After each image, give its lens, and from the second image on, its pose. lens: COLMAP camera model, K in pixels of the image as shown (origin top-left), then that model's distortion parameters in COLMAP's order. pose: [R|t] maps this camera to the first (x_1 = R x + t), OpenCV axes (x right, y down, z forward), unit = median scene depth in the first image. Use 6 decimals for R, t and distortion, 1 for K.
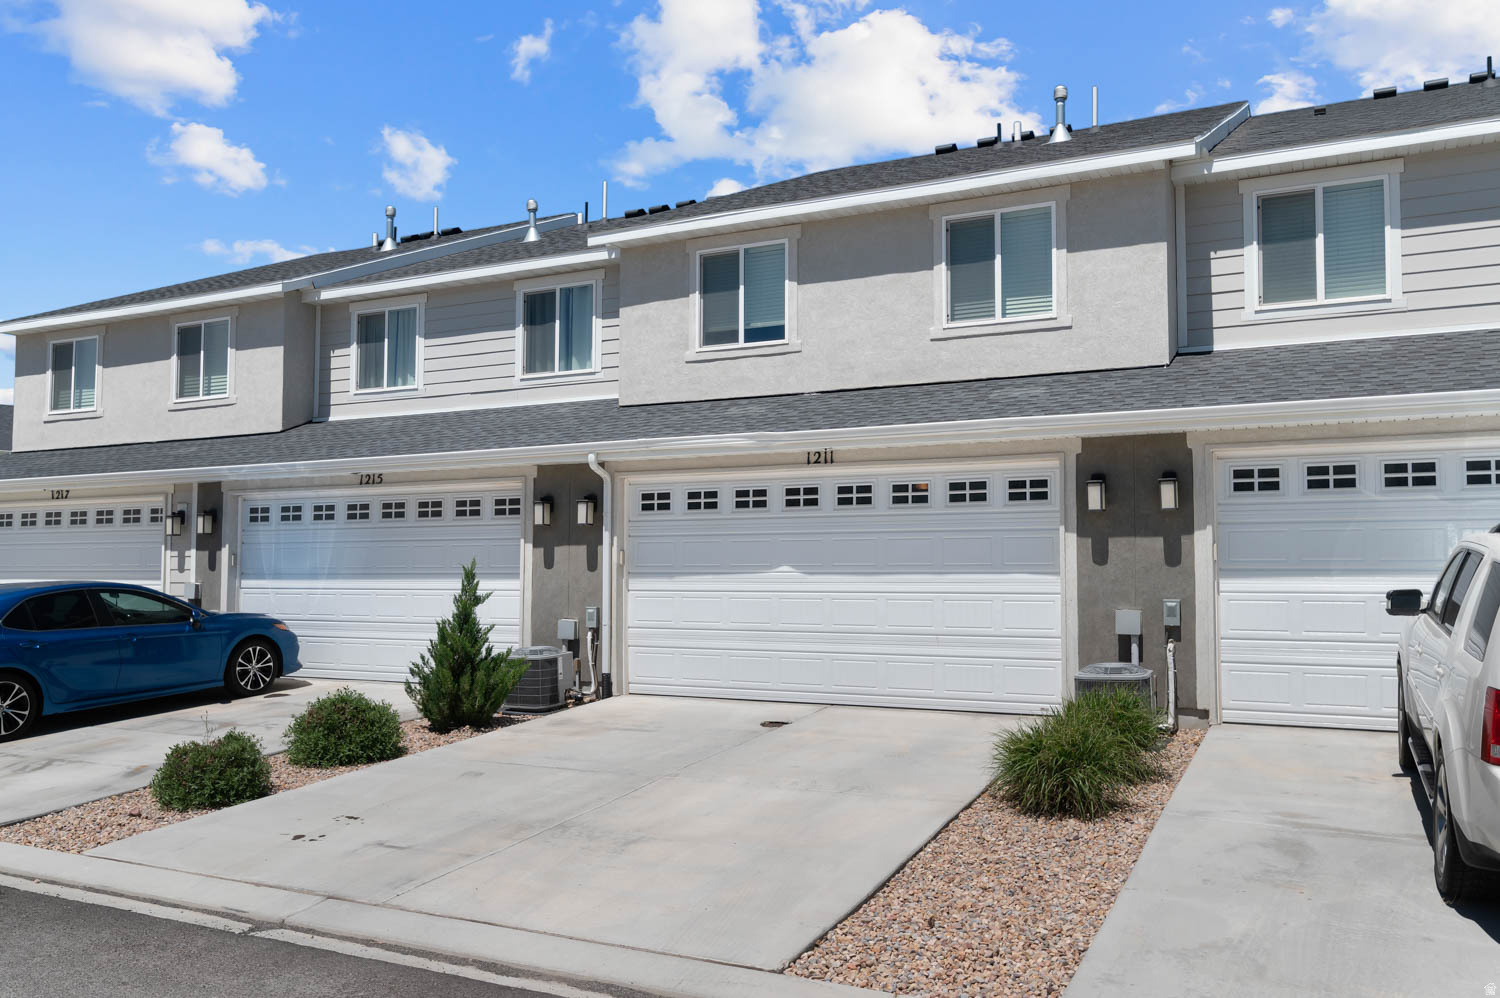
lens RADIAL K [[1197.4, 0, 750.0], [0, 1197.4, 499.0], [0, 0, 1]] dist [-0.006340, -0.003444]
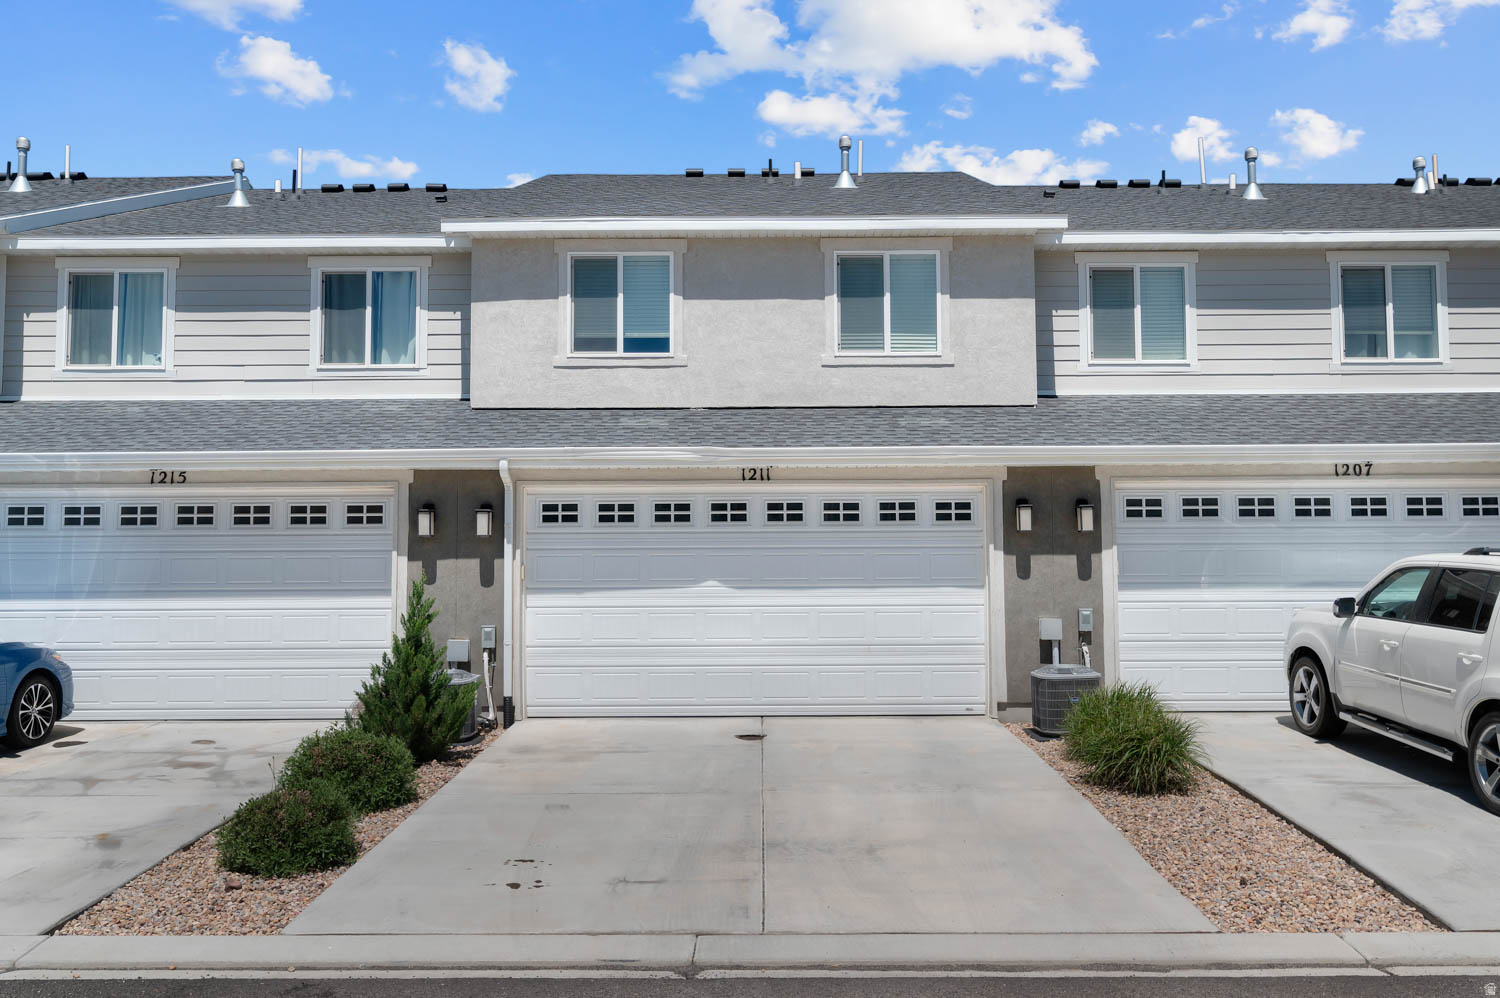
lens RADIAL K [[1230.3, 0, 750.0], [0, 1230.3, 499.0], [0, 0, 1]] dist [-0.007476, 0.003332]
pose [[0.890675, 0.028283, 0.453760, -0.397887], [-0.023243, 0.999591, -0.016683, 0.003844], [-0.454046, 0.004312, 0.890968, 0.065133]]
